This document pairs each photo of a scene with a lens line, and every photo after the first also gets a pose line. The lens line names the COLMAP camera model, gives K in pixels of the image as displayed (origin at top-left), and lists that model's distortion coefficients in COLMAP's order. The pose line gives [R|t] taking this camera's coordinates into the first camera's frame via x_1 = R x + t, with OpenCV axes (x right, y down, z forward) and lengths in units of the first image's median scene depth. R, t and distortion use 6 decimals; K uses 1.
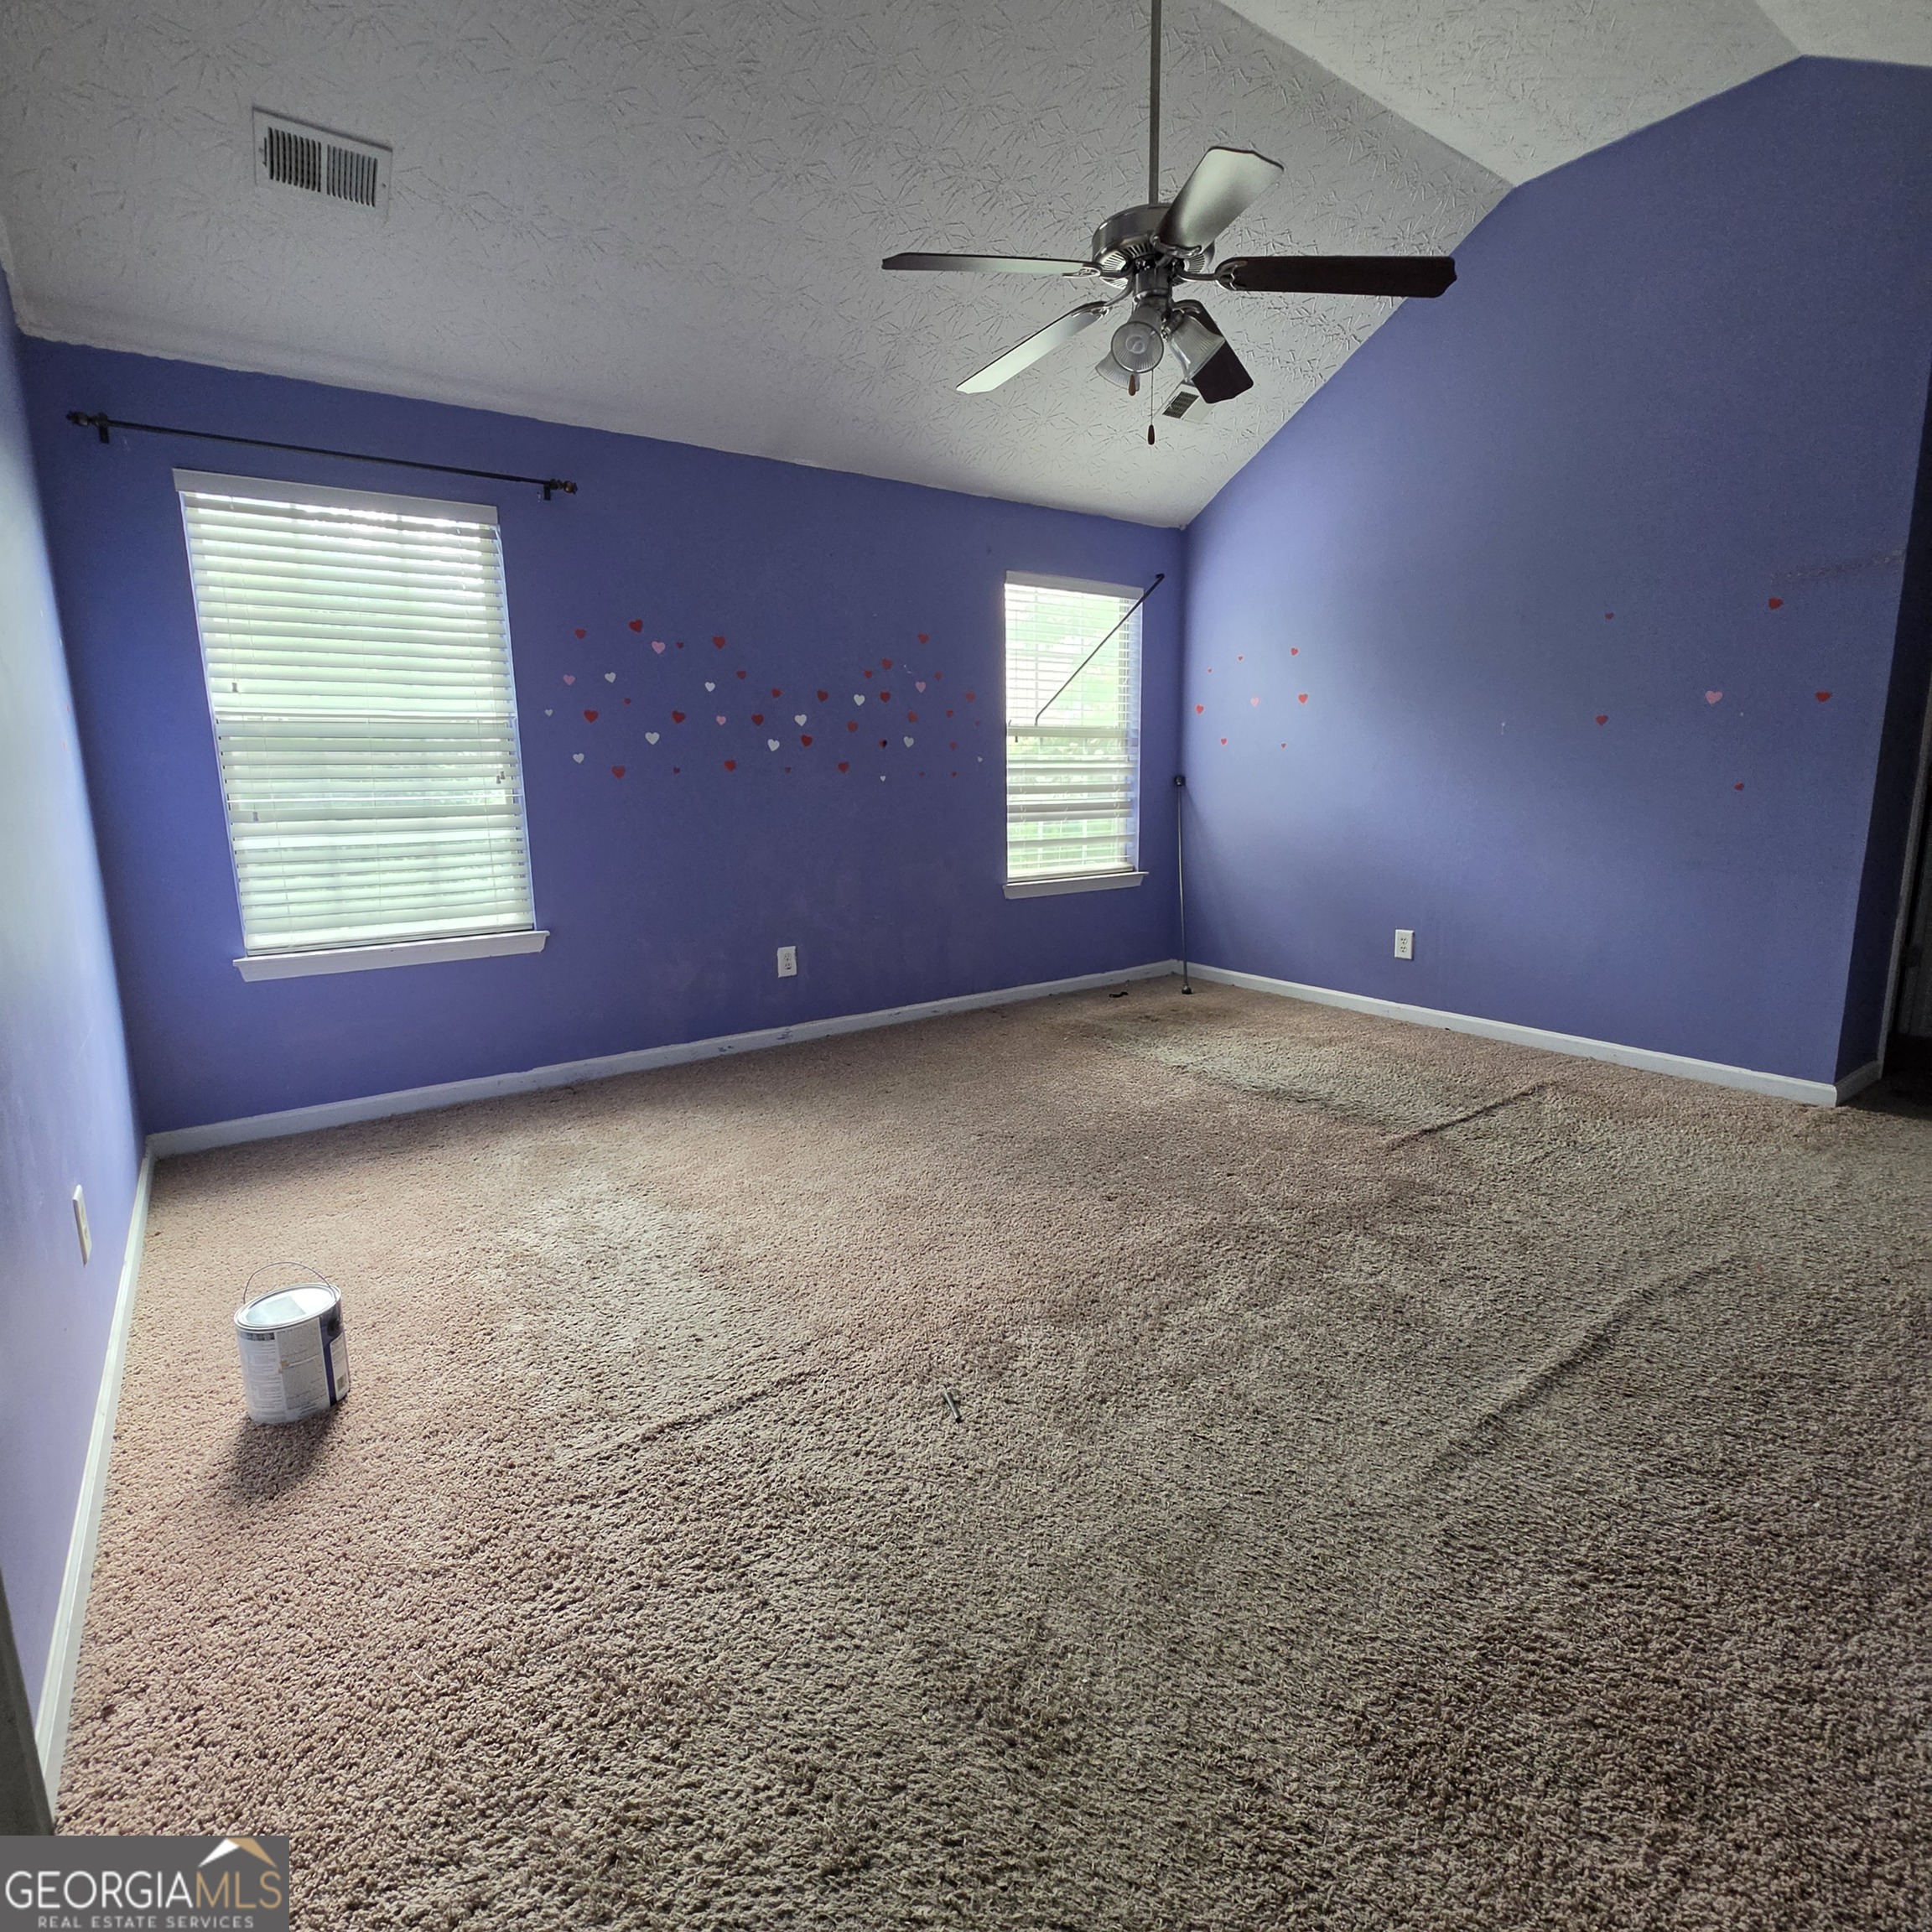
lens RADIAL K [[1033.3, 0, 964.9], [0, 1033.3, 963.0], [0, 0, 1]] dist [-0.007202, 0.001807]
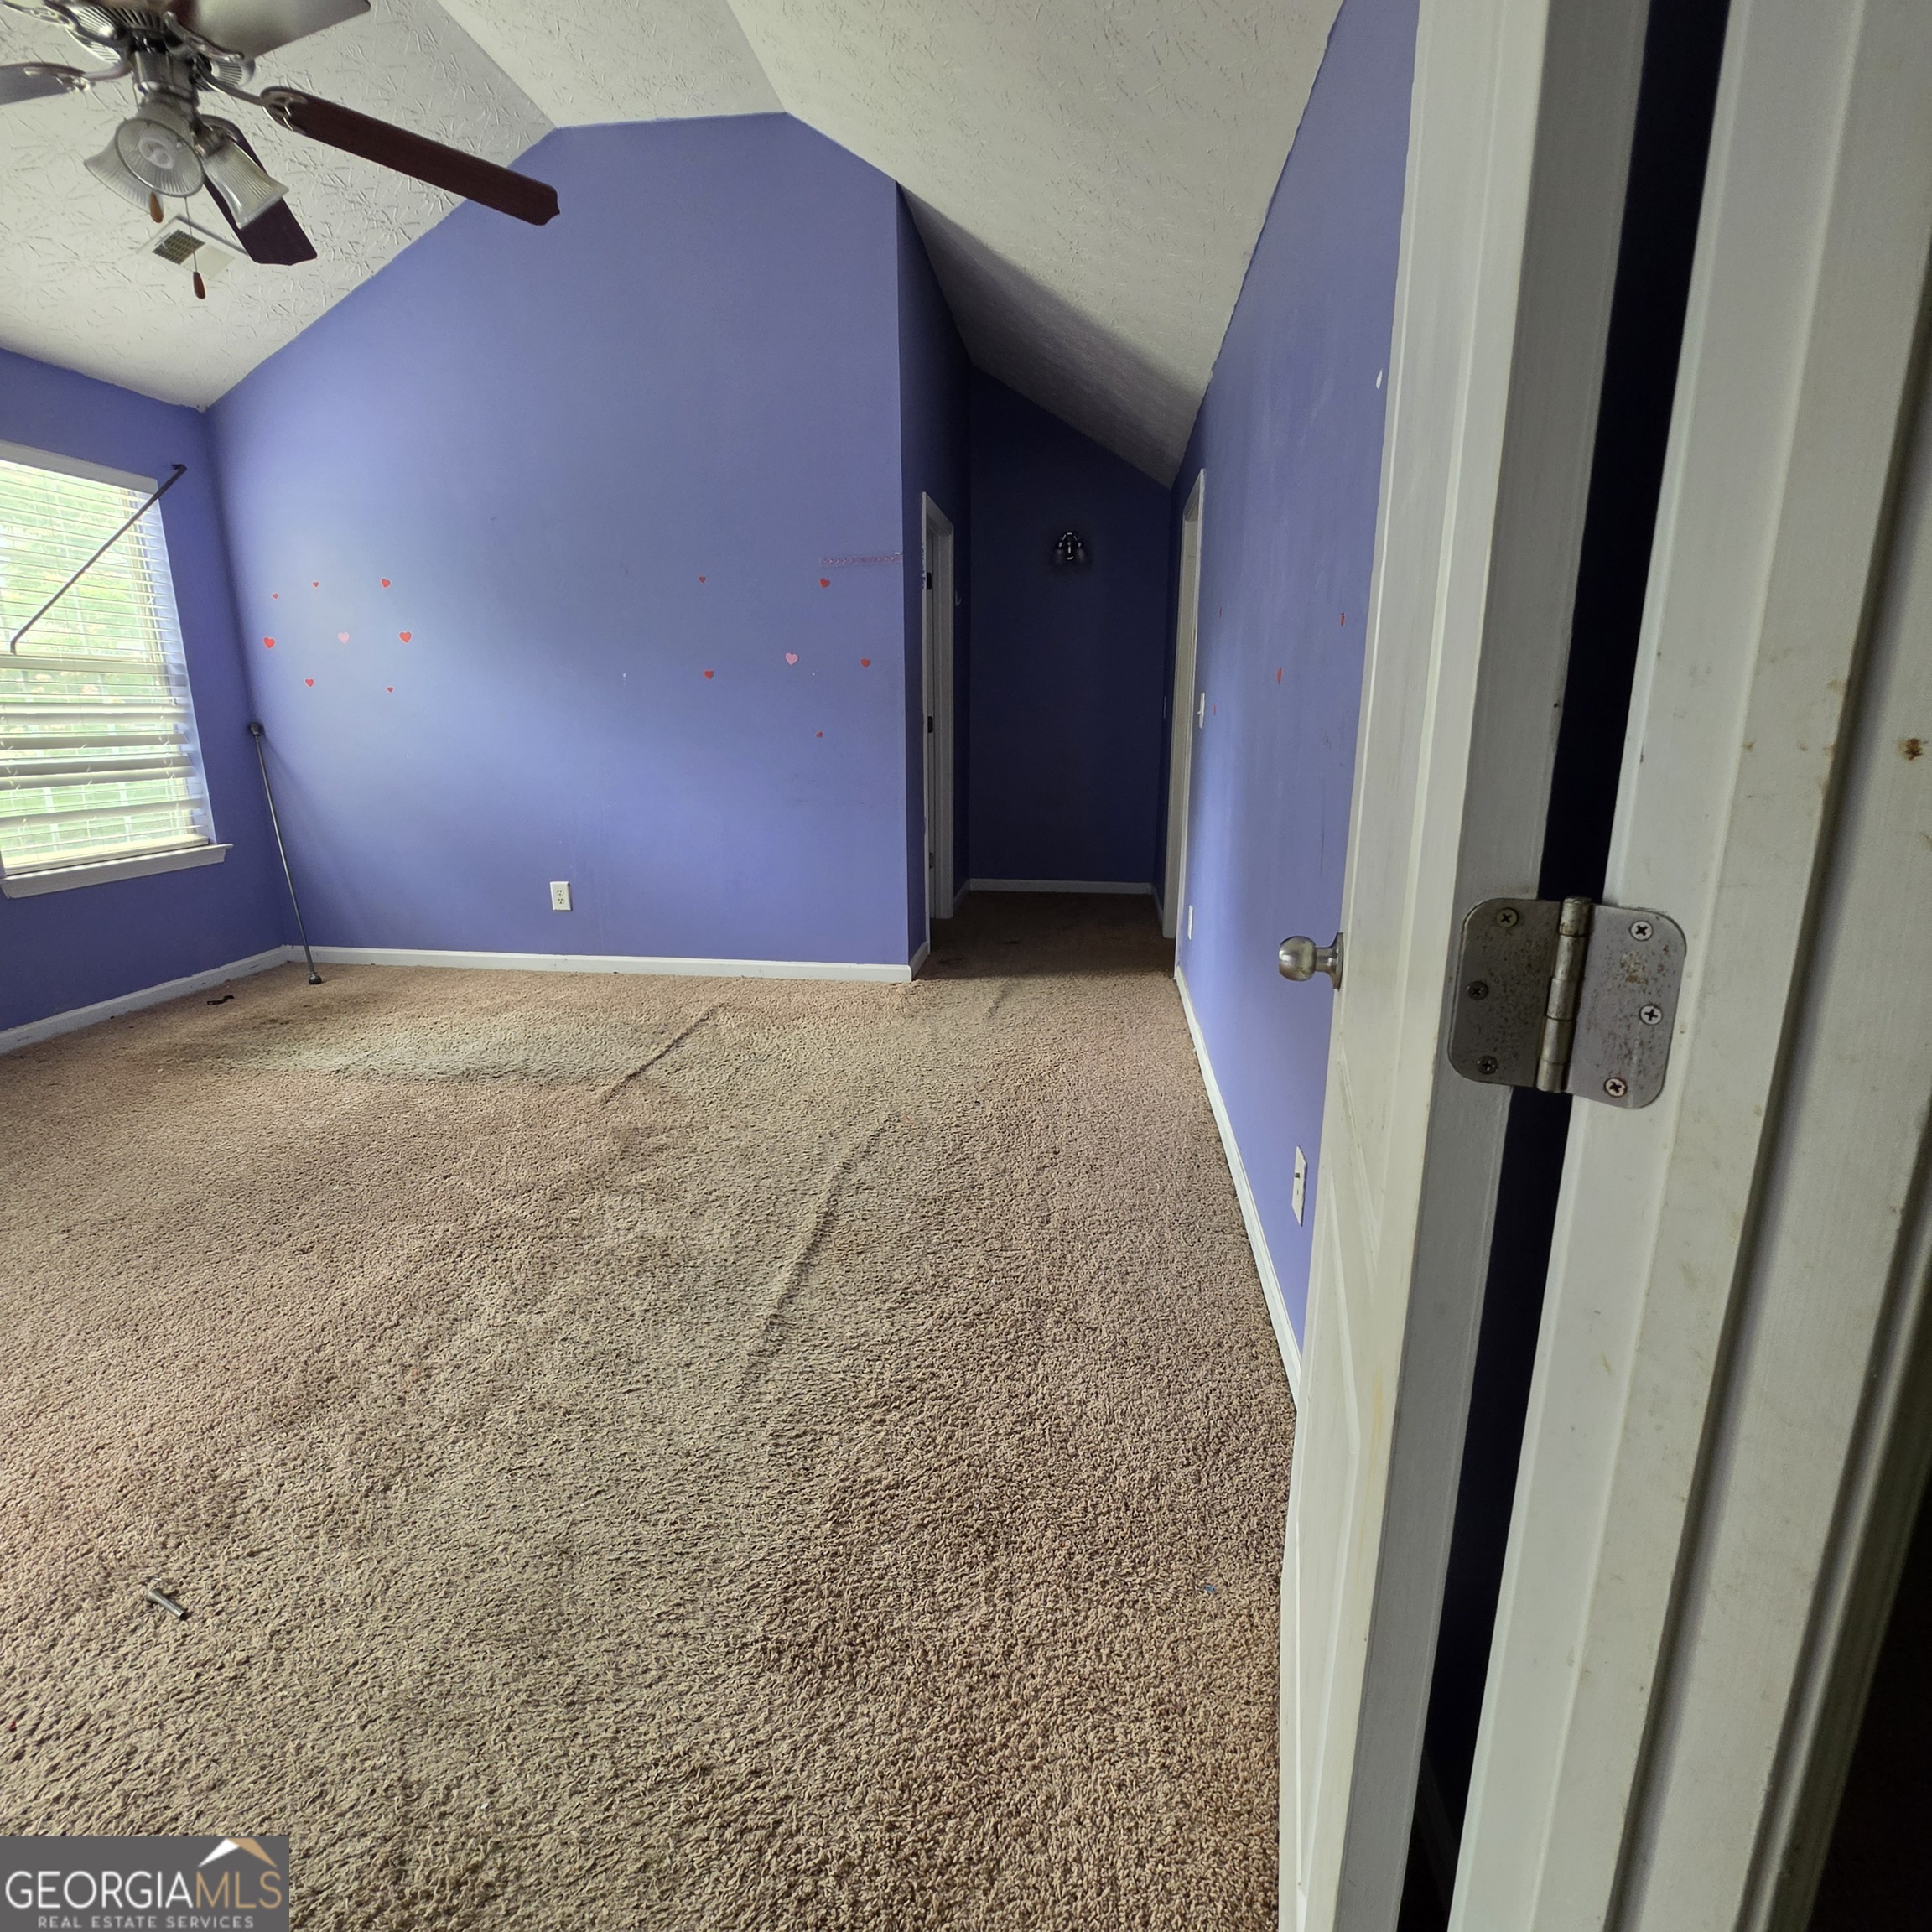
lens RADIAL K [[1033.3, 0, 974.8], [0, 1033.3, 963.0], [0, 0, 1]] dist [-0.007202, 0.001807]
pose [[0.672275, -0.165272, 0.721617, -0.067444], [0.126332, 0.986075, 0.108148, -0.023049], [-0.729443, 0.018458, 0.683793, 0.061568]]
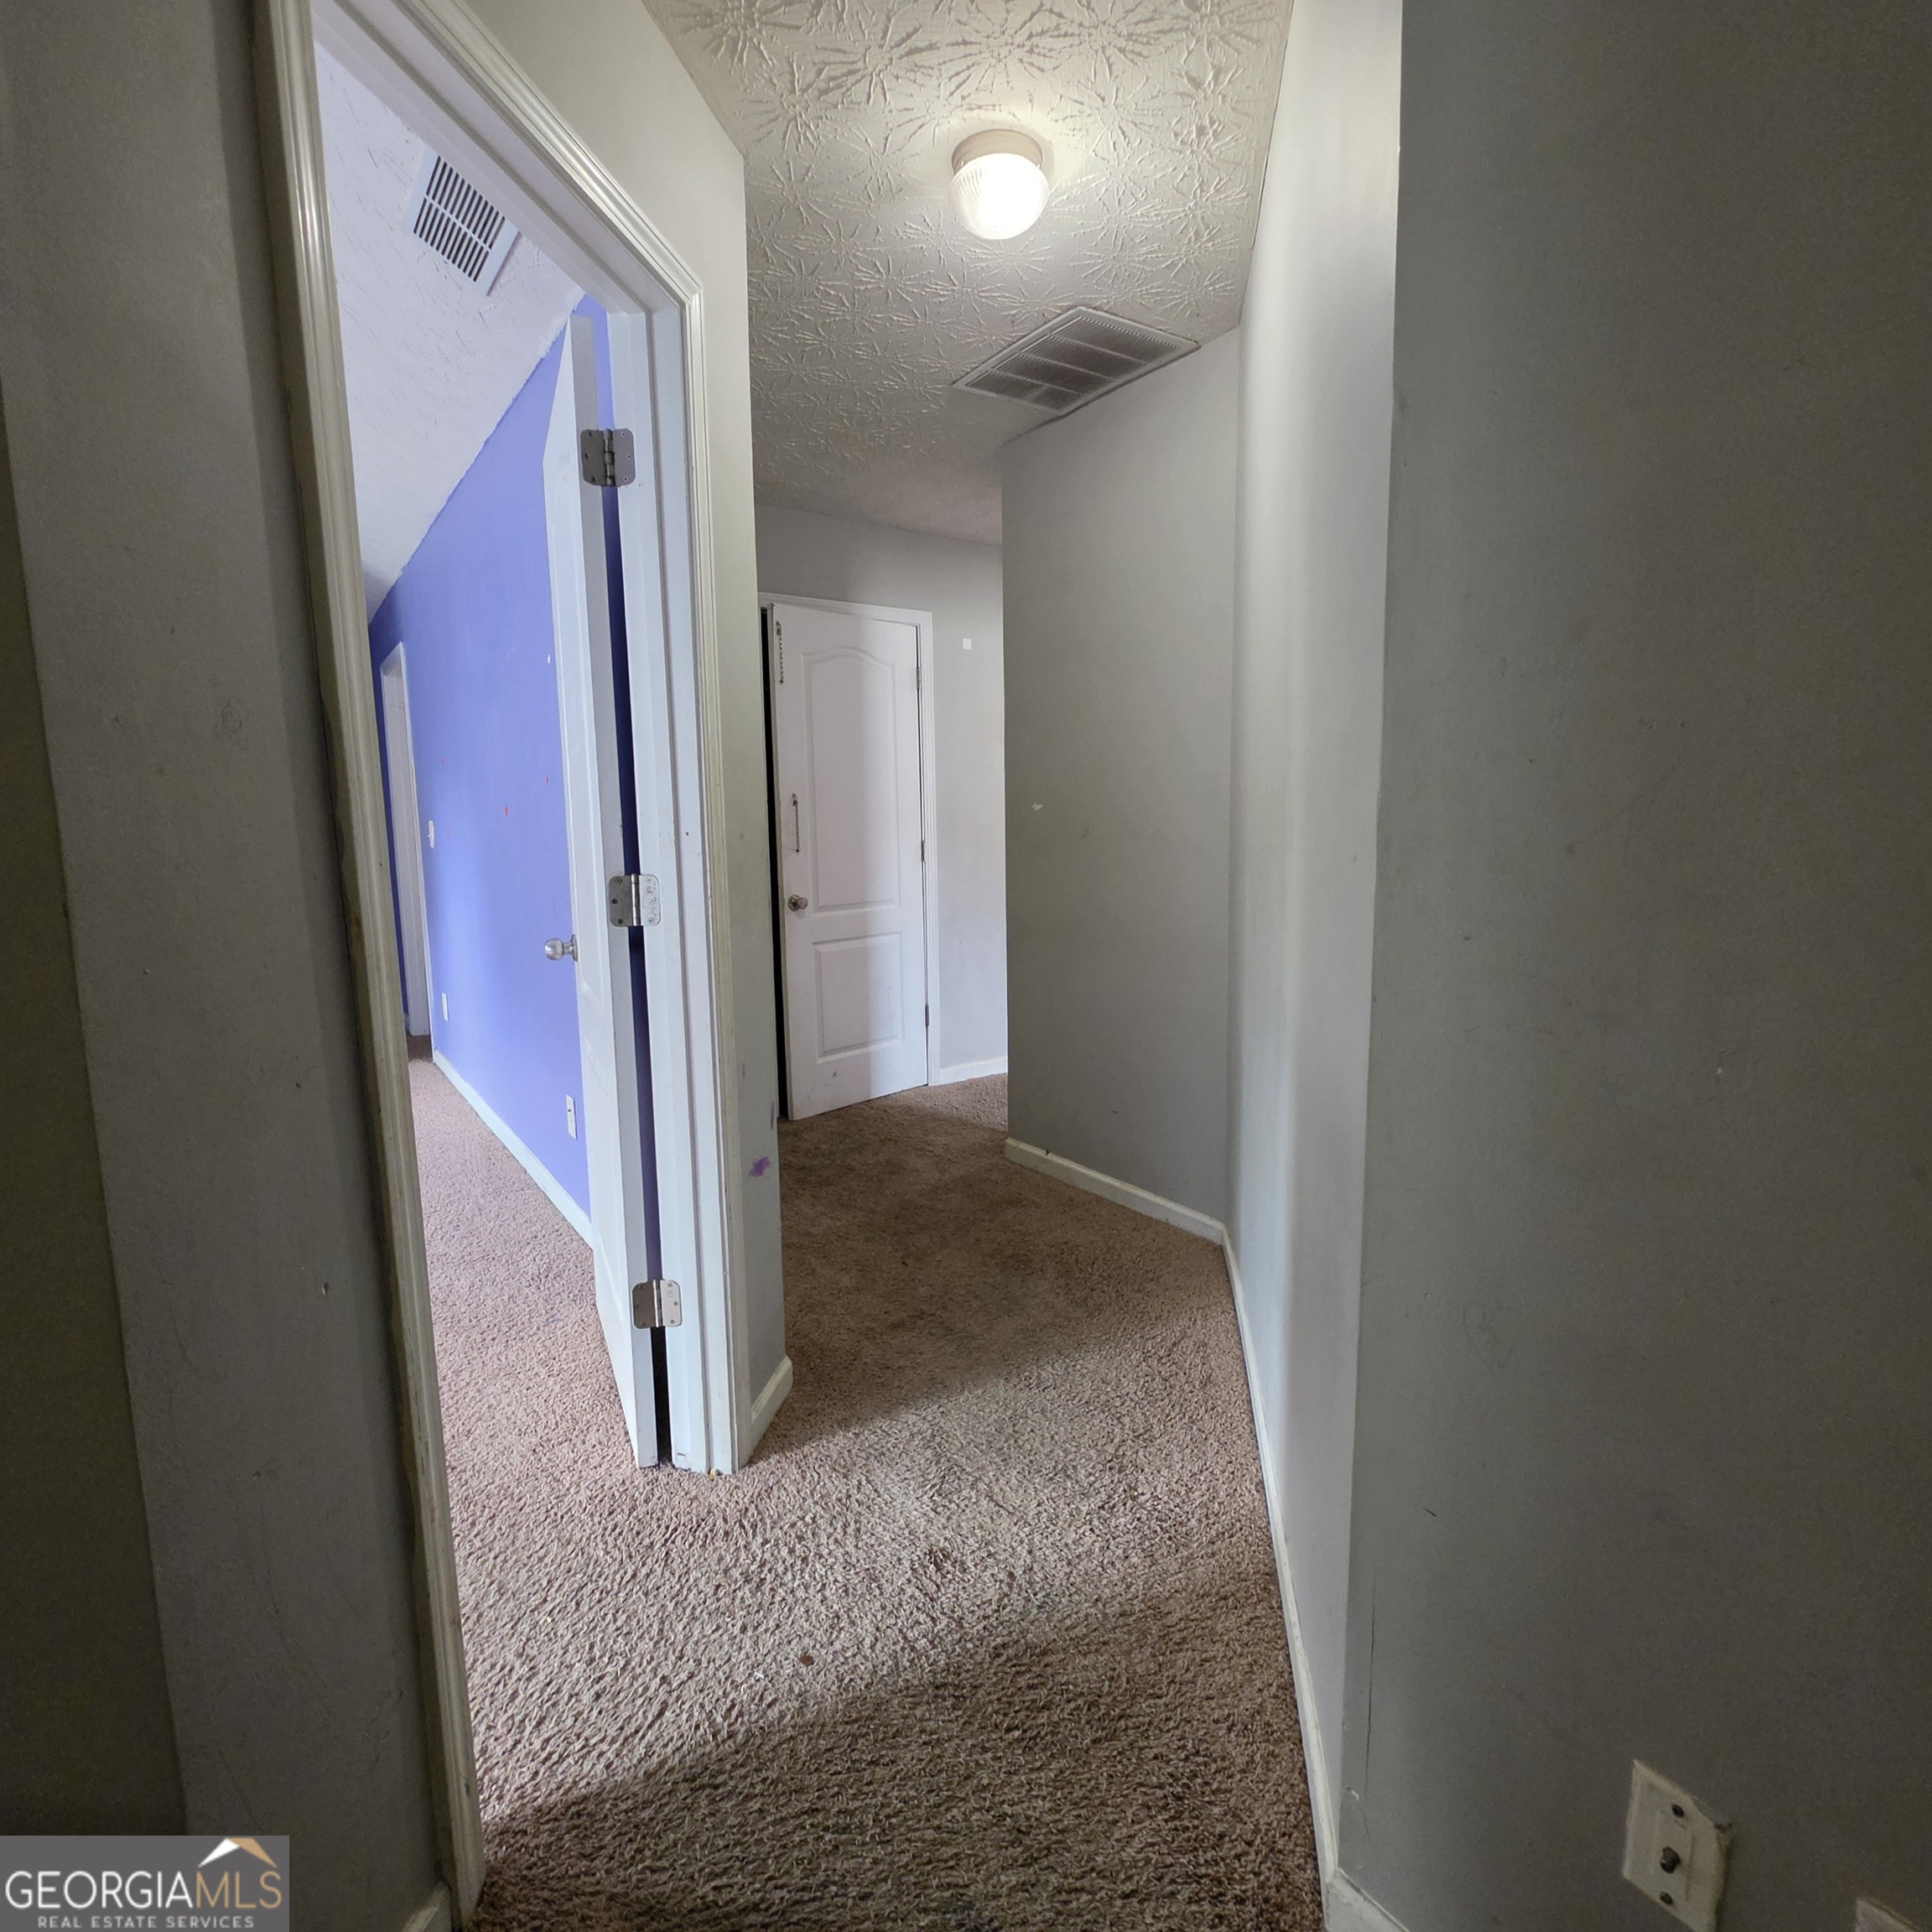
lens RADIAL K [[1033.3, 0, 970.1], [0, 1033.3, 961.4], [0, 0, 1]] dist [-0.007202, 0.001807]
pose [[0.009924, -0.118750, 0.992875, -0.619277], [0.196894, 0.973717, 0.114491, 0.025171], [-0.980375, 0.194355, 0.033044, -0.147622]]
